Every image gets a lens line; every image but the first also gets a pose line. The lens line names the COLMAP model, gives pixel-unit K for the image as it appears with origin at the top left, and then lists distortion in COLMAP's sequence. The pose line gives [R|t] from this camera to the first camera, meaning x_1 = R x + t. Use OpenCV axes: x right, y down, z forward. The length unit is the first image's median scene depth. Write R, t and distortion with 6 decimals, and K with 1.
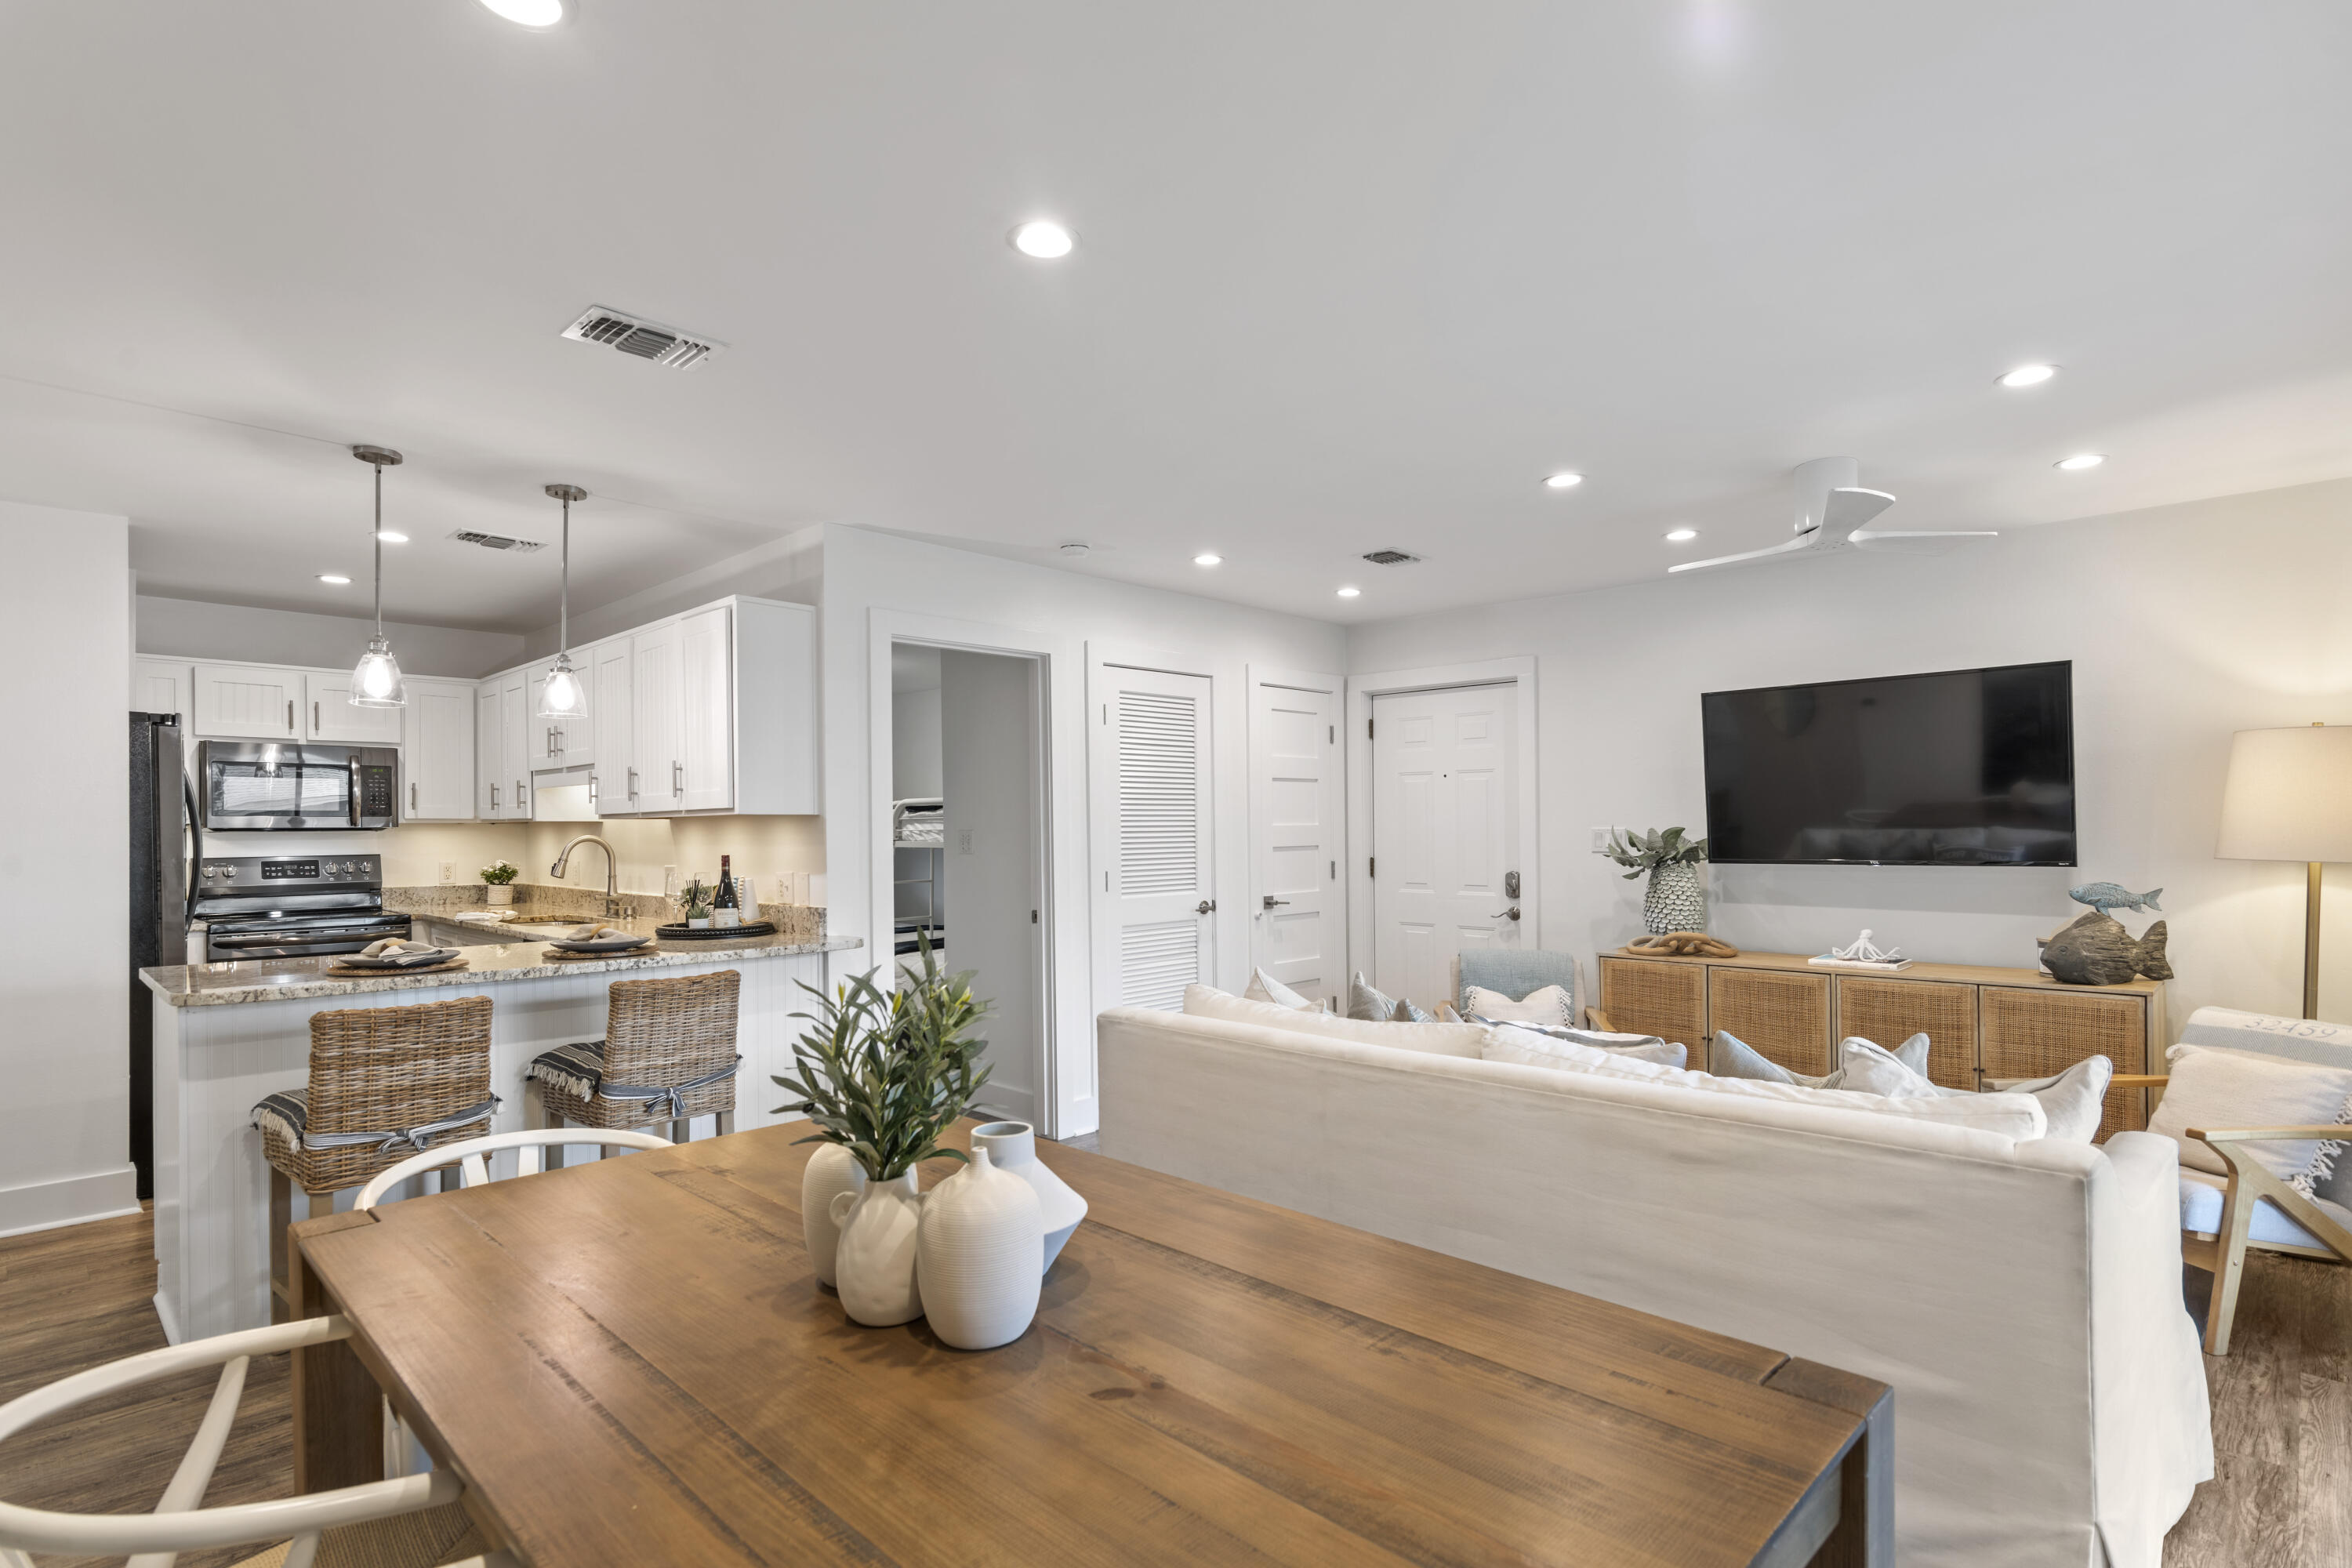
lens RADIAL K [[1152.6, 0, 1205.4], [0, 1152.6, 827.9], [0, 0, 1]] dist [0.000703, 0.000328]
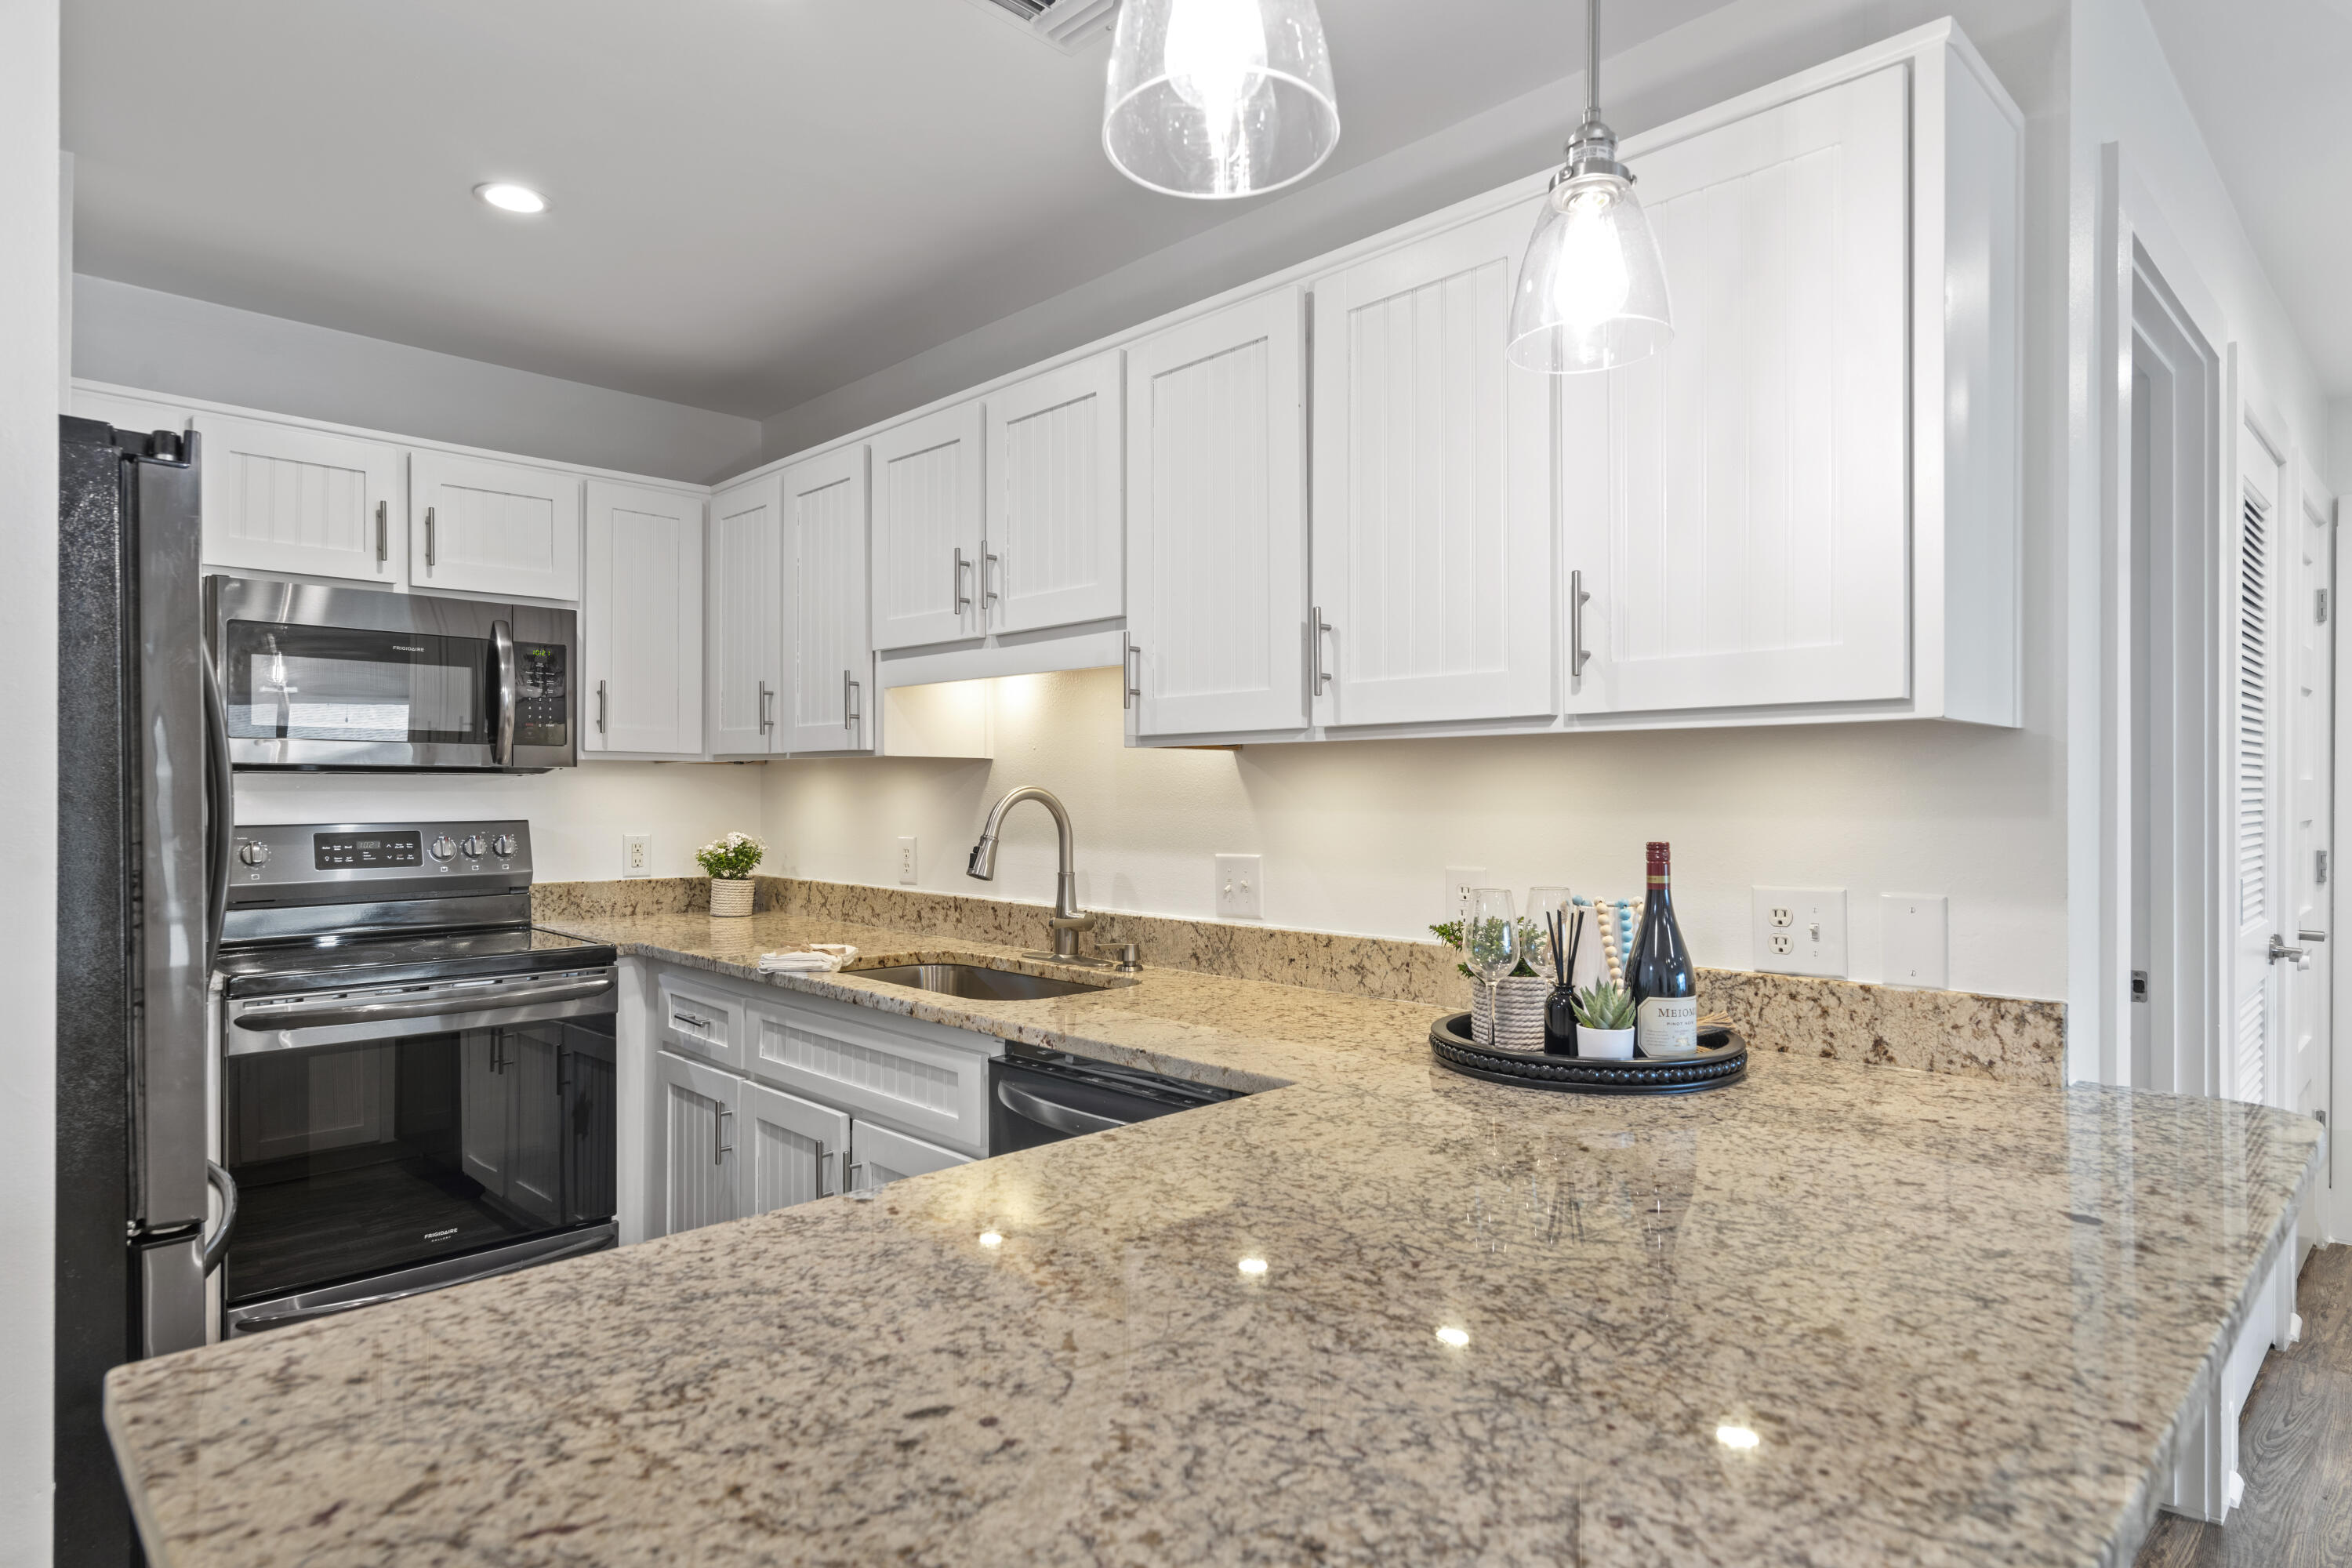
lens RADIAL K [[1298.9, 0, 1173.6], [0, 1298.9, 791.3], [0, 0, 1]] dist [0.007788, 0.000042]
pose [[0.998955, 0.008491, -0.044904, -0.416000], [-0.008363, 0.999960, 0.003034, 0.005886], [0.044928, -0.002655, 0.998987, 0.446877]]
